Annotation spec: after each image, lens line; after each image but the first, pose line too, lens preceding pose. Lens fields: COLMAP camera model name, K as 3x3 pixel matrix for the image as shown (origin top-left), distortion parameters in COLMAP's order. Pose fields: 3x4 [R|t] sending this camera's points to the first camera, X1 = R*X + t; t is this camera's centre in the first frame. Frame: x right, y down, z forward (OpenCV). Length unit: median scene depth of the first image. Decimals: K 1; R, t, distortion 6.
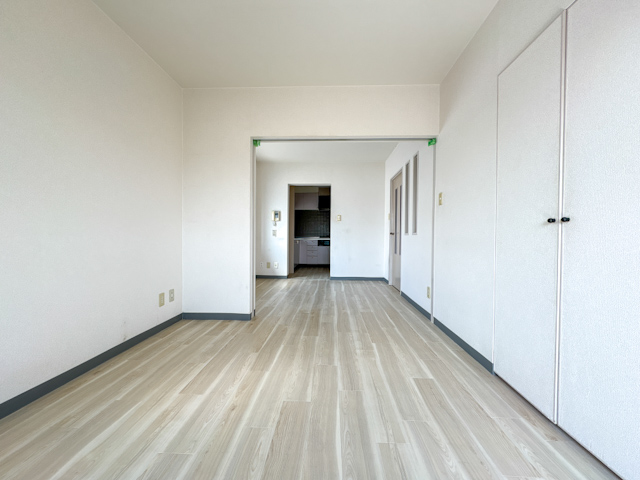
lens RADIAL K [[254.8, 0, 320.7], [0, 254.8, 238.2], [0, 0, 1]] dist [-0.001261, -0.000642]
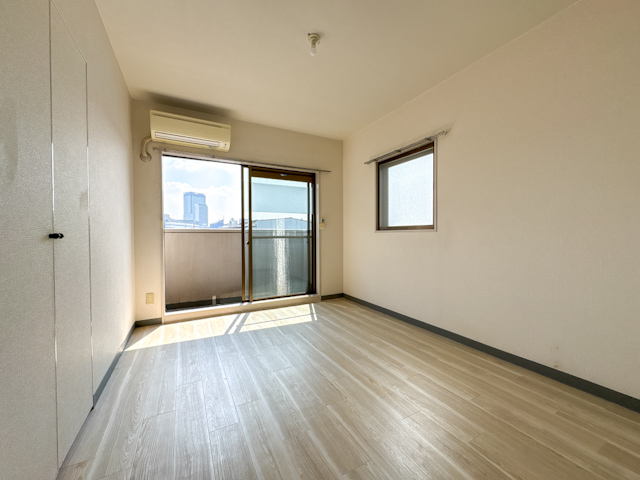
lens RADIAL K [[254.8, 0, 318.6], [0, 254.8, 236.3], [0, 0, 1]] dist [-0.001261, -0.000642]
pose [[-0.857420, -0.002484, -0.514611, 0.501162], [-0.008339, 0.999924, 0.009067, -0.067416], [0.514549, 0.012065, -0.857376, 1.772764]]
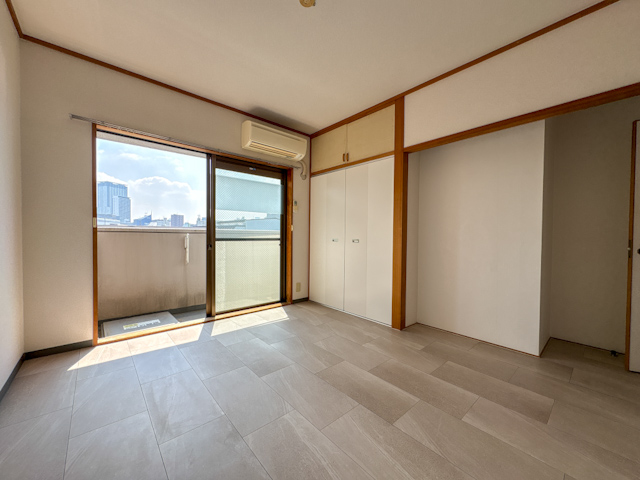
lens RADIAL K [[254.8, 0, 321.2], [0, 254.8, 240.7], [0, 0, 1]] dist [-0.001261, -0.000642]
pose [[-0.716147, 0.002212, -0.697946, 0.556355], [-0.021645, 0.999444, 0.025377, -0.076126], [0.697614, 0.033281, -0.715701, 1.638675]]
